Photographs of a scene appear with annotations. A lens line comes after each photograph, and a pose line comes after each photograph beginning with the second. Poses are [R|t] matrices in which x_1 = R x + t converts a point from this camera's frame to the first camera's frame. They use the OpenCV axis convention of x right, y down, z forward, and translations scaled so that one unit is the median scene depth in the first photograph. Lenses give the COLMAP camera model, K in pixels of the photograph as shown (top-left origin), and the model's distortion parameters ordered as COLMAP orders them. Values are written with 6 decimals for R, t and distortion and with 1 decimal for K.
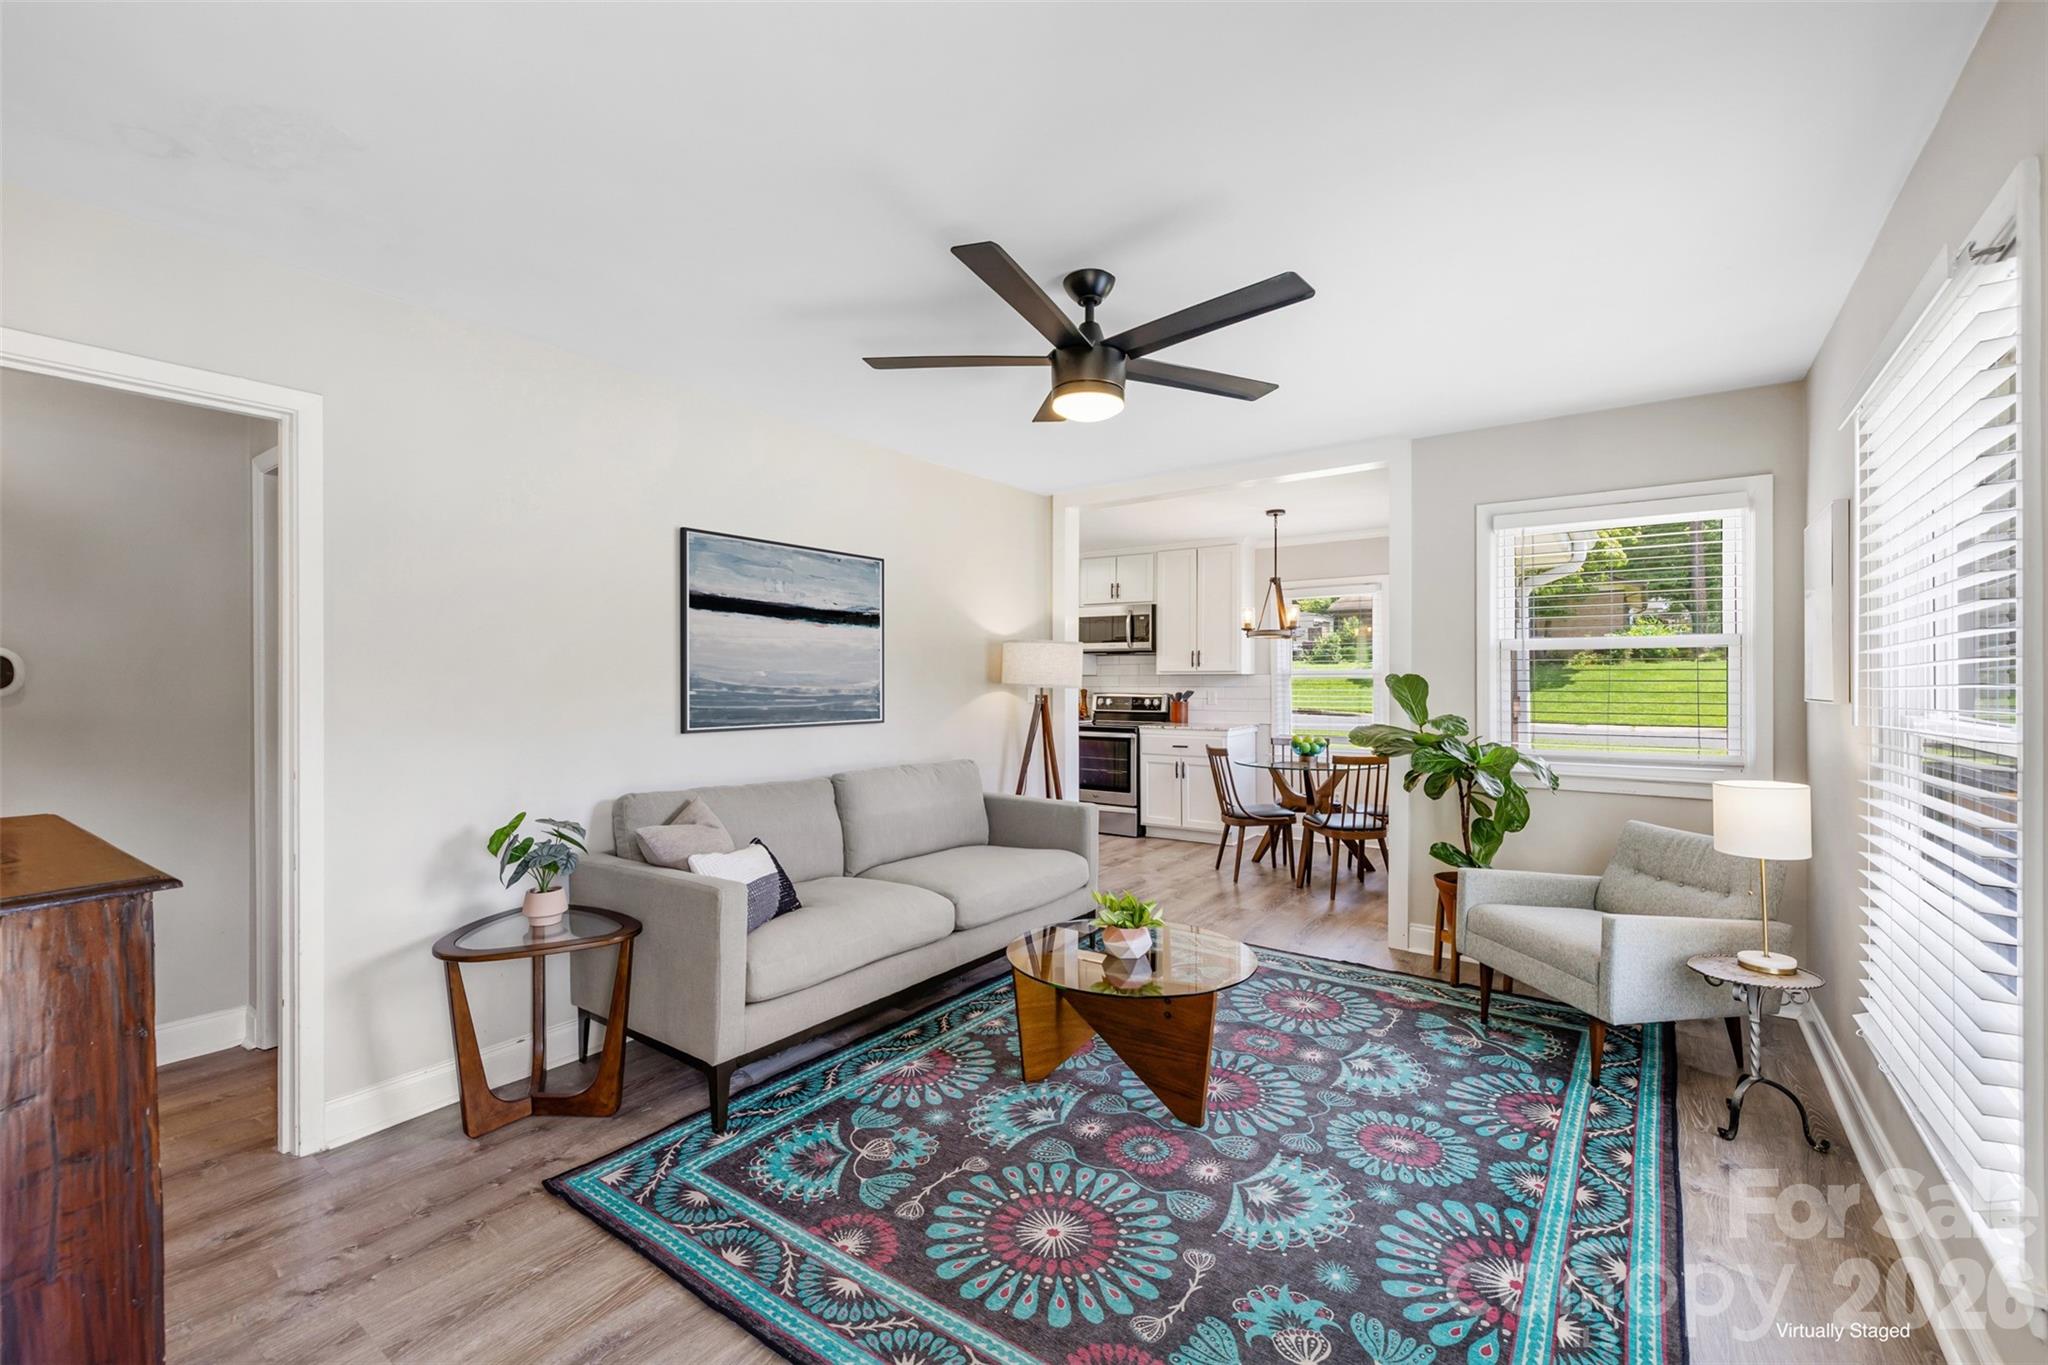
lens RADIAL K [[866.9, 0, 1023.4], [0, 866.9, 674.9], [0, 0, 1]] dist [0.000145, 0.000311]
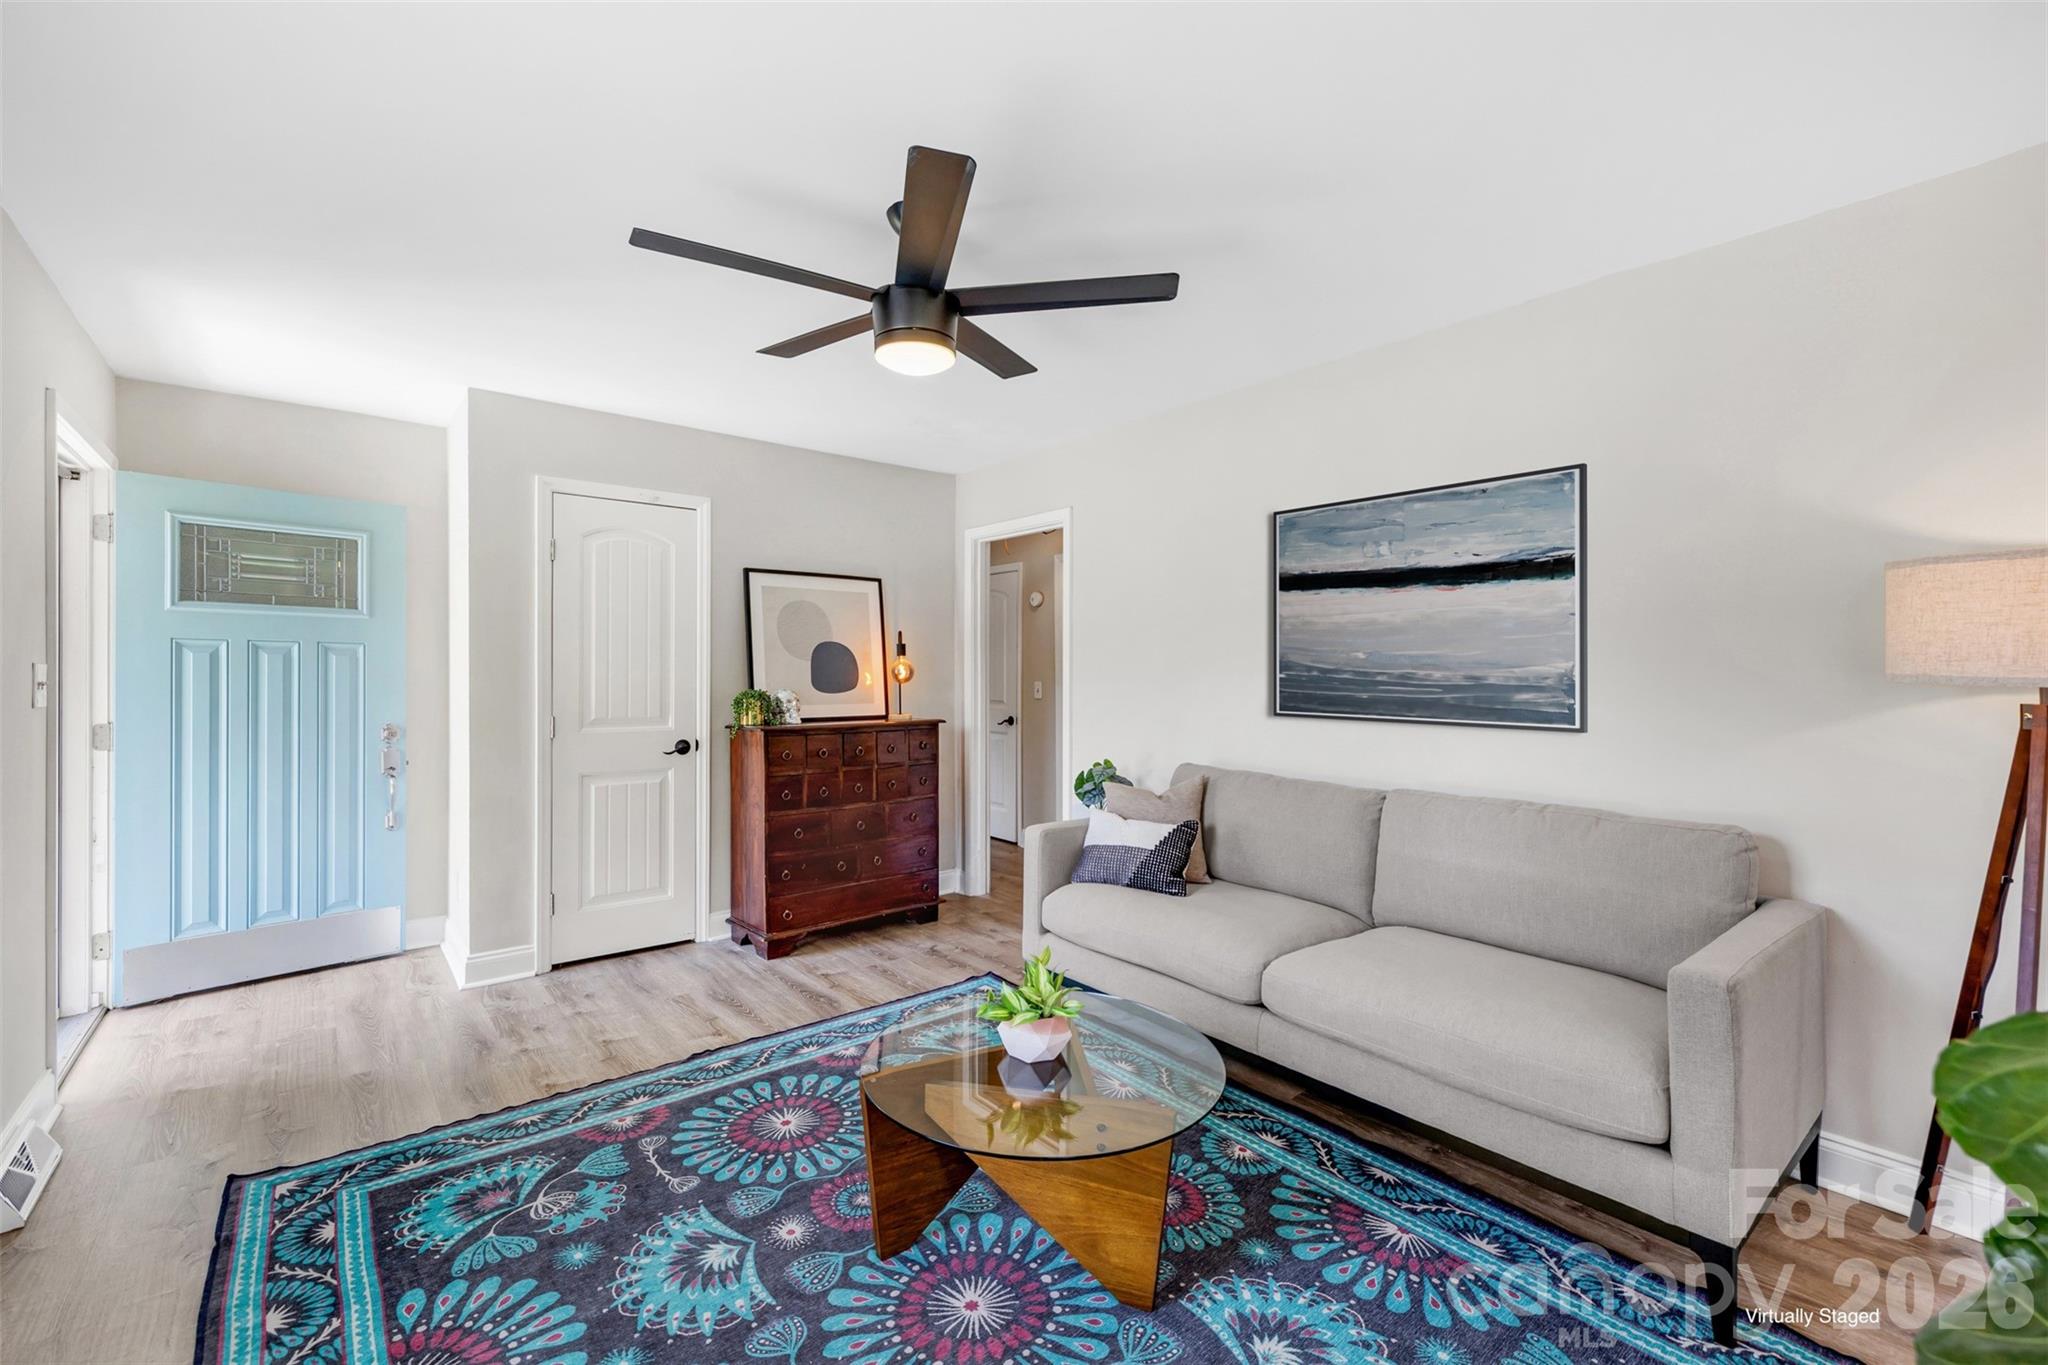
lens RADIAL K [[866.9, 0, 1023.4], [0, 866.9, 674.9], [0, 0, 1]] dist [0.000145, 0.000311]
pose [[-0.252905, 0.009351, -0.967446, 0.932389], [0.004752, 0.999953, 0.008423, 0.013596], [0.967479, -0.002467, -0.252938, 1.369569]]
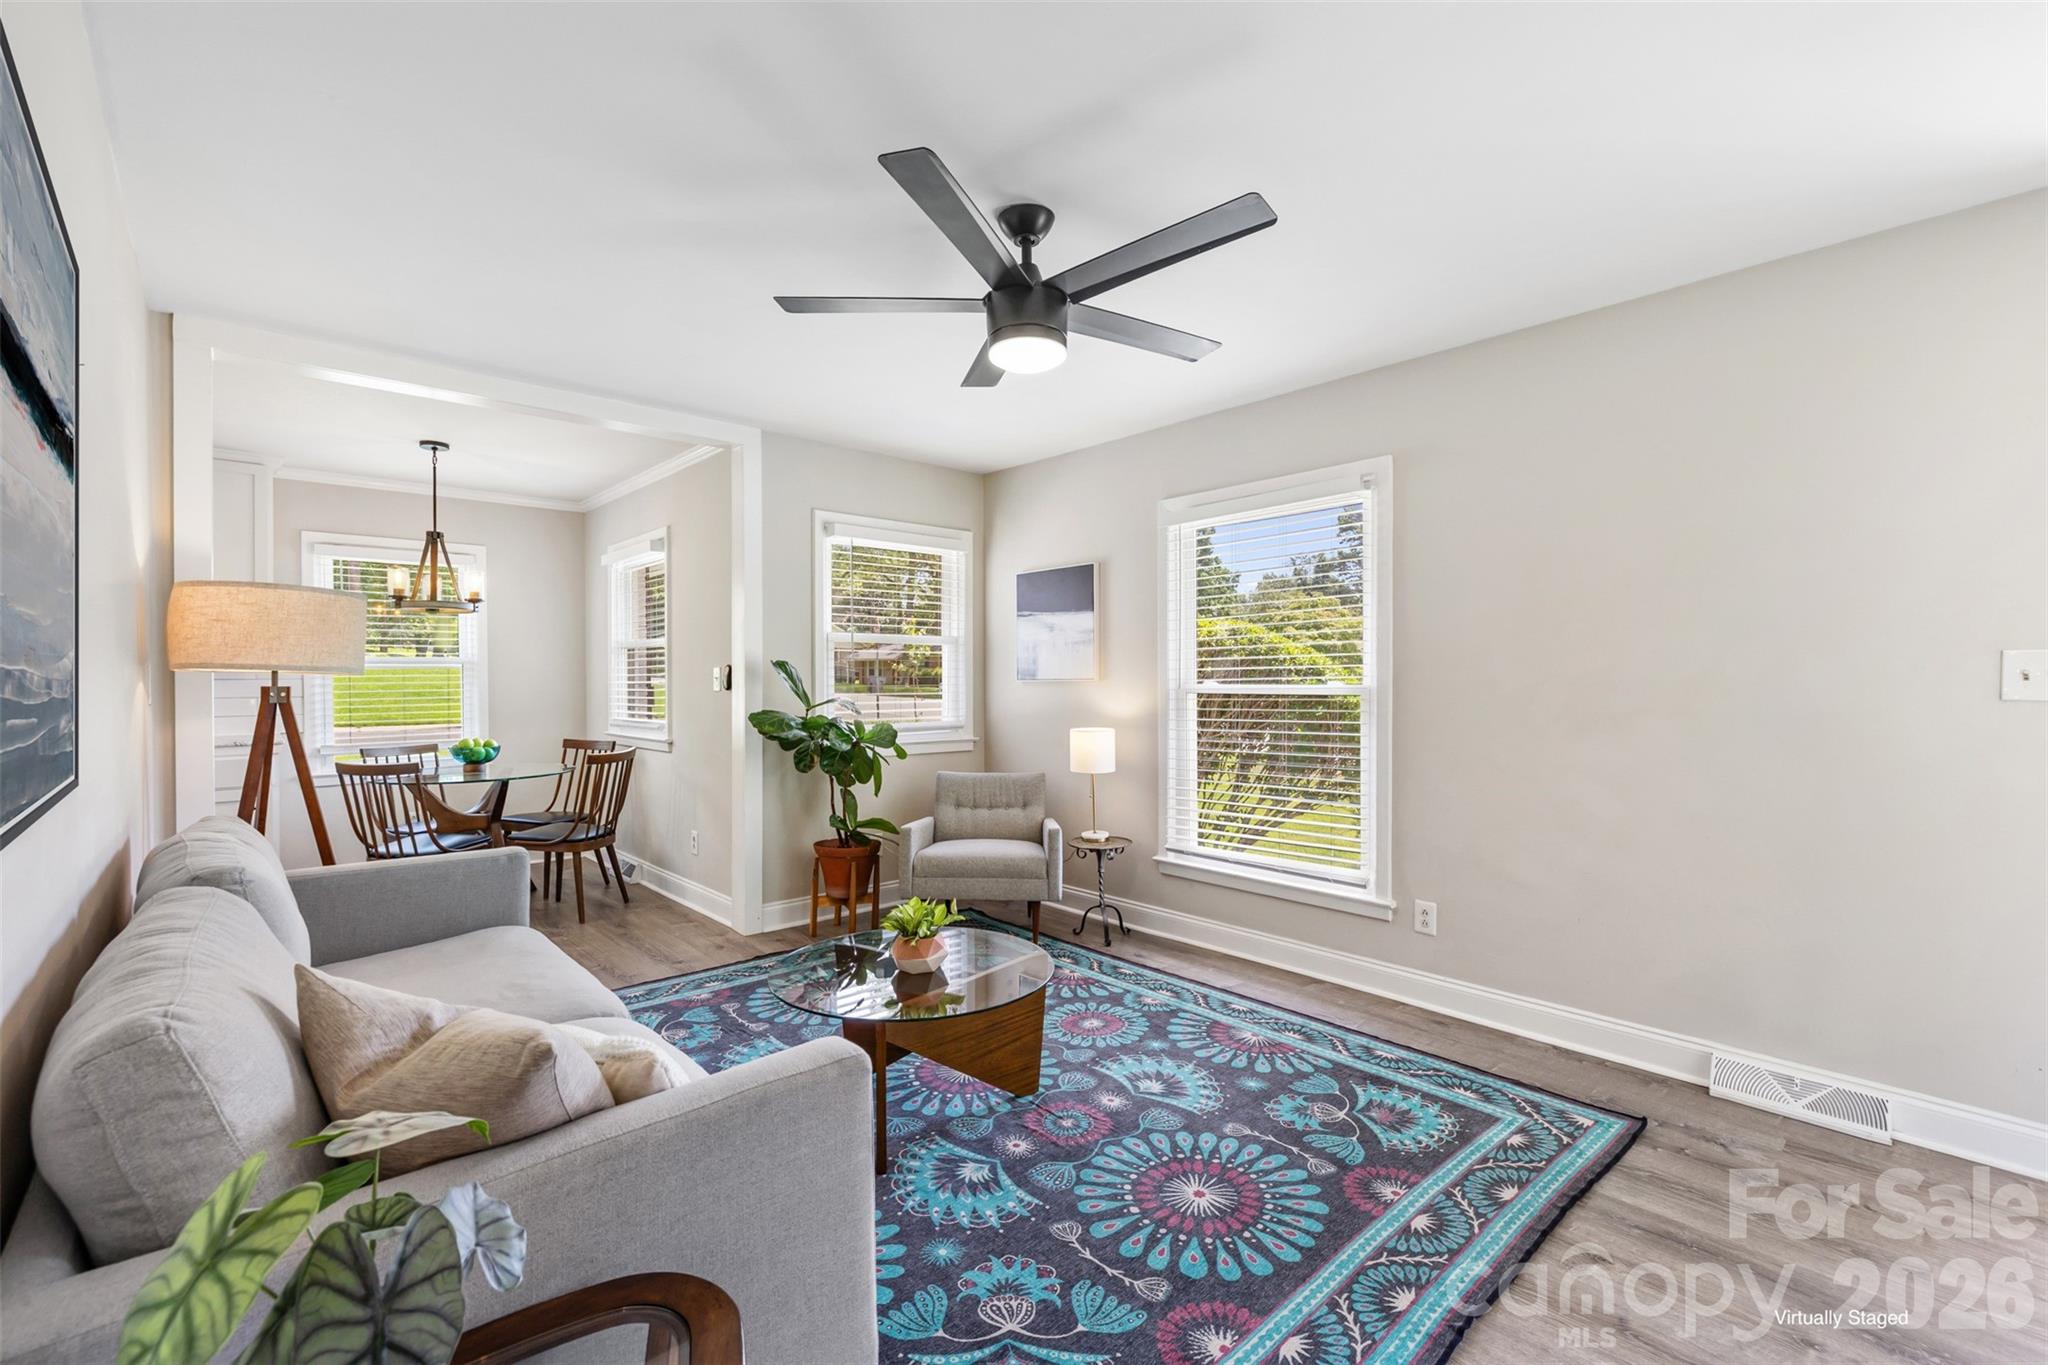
lens RADIAL K [[877.1, 0, 1024.0], [0, 877.1, 672.6], [0, 0, 1]] dist [-0.002463, -0.000178]
pose [[0.204618, 0.008114, 0.978808, -0.857764], [-0.002905, 0.999966, -0.007682, 0.035322], [-0.978838, -0.001272, 0.204635, 0.837488]]
